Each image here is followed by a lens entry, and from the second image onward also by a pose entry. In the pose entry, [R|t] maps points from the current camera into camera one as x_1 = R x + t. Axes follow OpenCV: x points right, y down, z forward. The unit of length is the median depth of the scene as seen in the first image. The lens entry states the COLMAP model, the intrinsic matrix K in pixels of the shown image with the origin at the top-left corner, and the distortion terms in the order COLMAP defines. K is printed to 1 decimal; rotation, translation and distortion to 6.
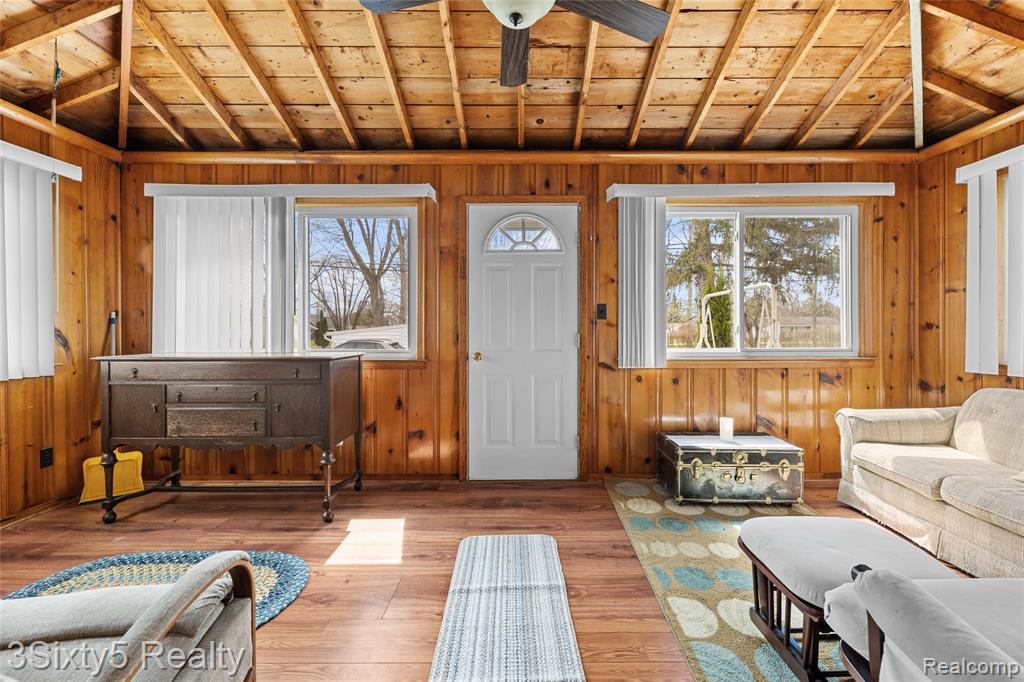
lens RADIAL K [[418.8, 0, 516.1], [0, 418.8, 337.6], [0, 0, 1]] dist [0.003839, -0.002148]
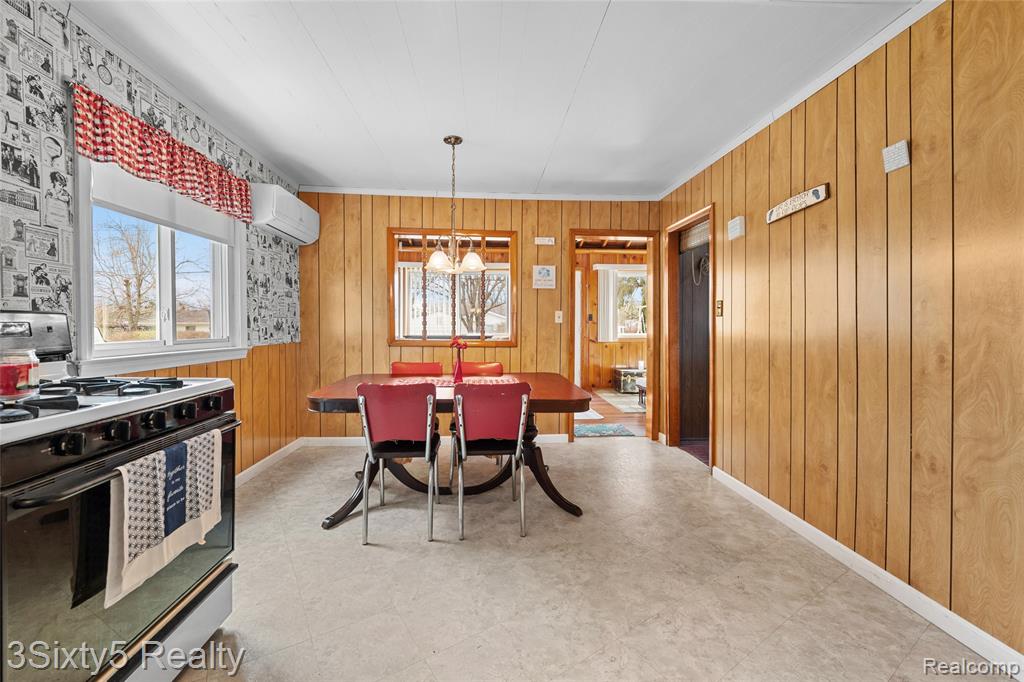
lens RADIAL K [[418.8, 0, 508.6], [0, 418.8, 331.7], [0, 0, 1]] dist [0.003839, -0.002148]
pose [[0.997744, 0.001496, 0.067123, -0.415150], [-0.001623, 0.999997, 0.001843, 0.013564], [-0.067120, -0.001948, 0.997743, -1.317131]]
